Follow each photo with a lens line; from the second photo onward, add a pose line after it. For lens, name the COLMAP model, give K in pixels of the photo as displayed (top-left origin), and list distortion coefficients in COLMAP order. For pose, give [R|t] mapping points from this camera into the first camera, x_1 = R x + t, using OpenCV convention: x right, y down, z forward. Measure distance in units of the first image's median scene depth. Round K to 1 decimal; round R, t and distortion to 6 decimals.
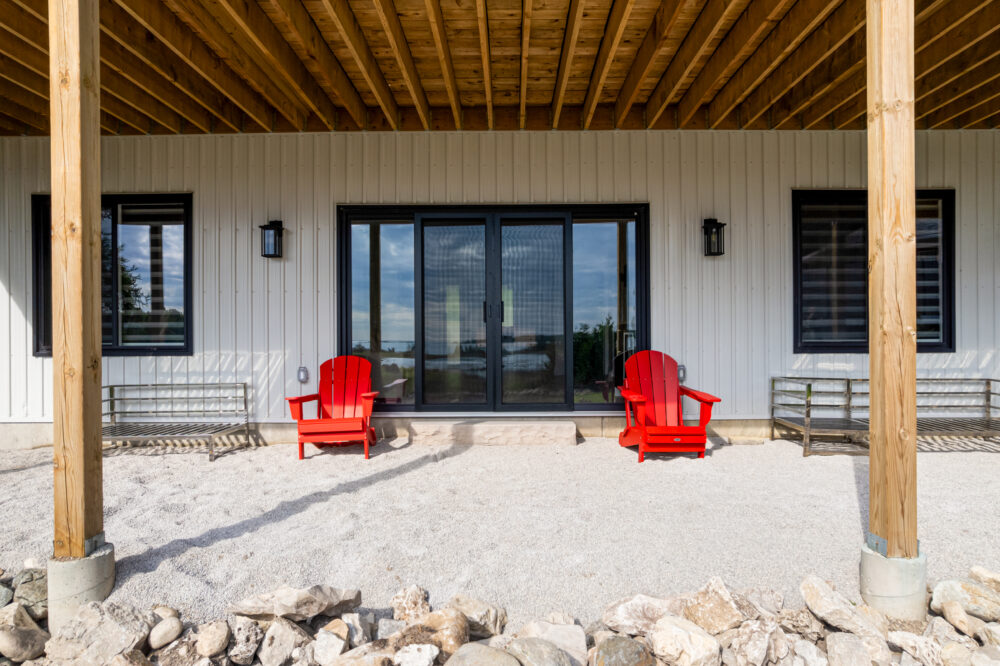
lens RADIAL K [[649.5, 0, 500.0], [0, 649.5, 333.0], [0, 0, 1]] dist [-0.075159, 0.066927]
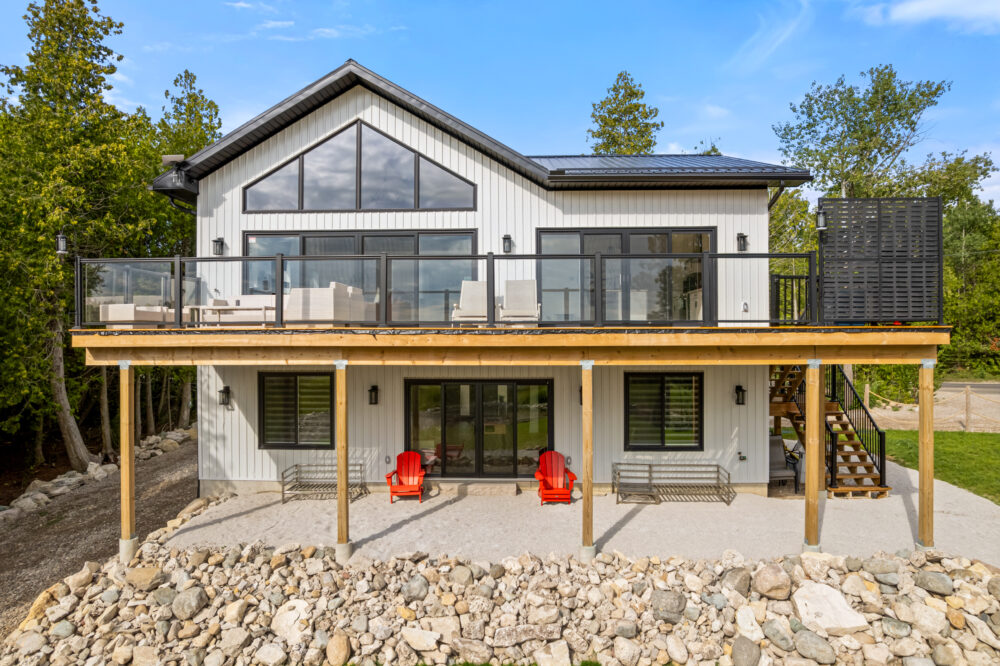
lens RADIAL K [[649.5, 0, 500.0], [0, 649.5, 333.0], [0, 0, 1]] dist [-0.075159, 0.066927]
pose [[0.999624, 0.002673, -0.027288, 0.118177], [-0.002649, 0.999996, 0.000903, -0.358383], [0.027291, -0.000830, 0.999627, -1.114203]]
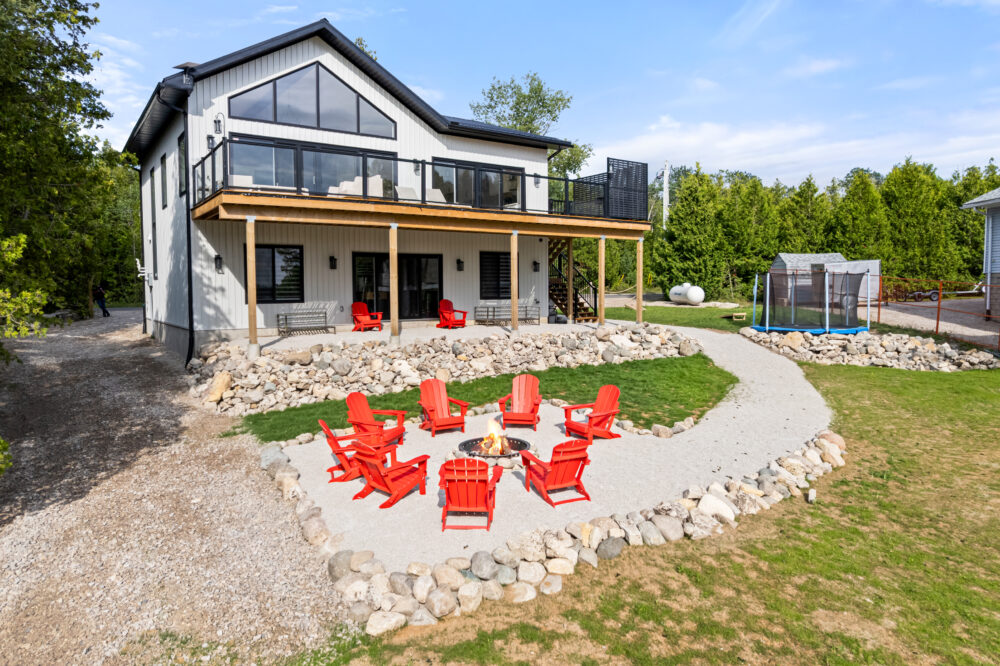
lens RADIAL K [[659.7, 0, 510.5], [0, 659.7, 328.5], [0, 0, 1]] dist [-0.072104, 0.044790]
pose [[0.803982, -0.035624, 0.593586, -1.520581], [0.002064, 0.998365, 0.057121, -0.015950], [-0.594651, -0.044700, 0.802741, -1.943142]]
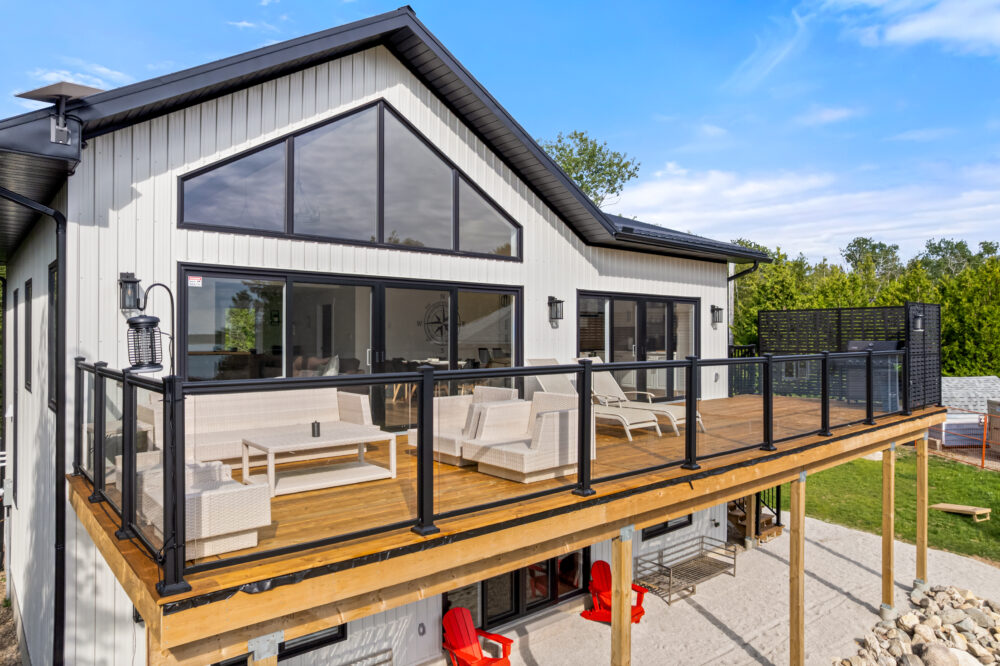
lens RADIAL K [[649.5, 0, 500.0], [0, 649.5, 333.0], [0, 0, 1]] dist [-0.075159, 0.066927]
pose [[0.756036, 0.008151, 0.654479, -1.110285], [-0.005926, 0.999967, -0.005608, -0.577159], [-0.654503, 0.000361, 0.756059, -0.146456]]
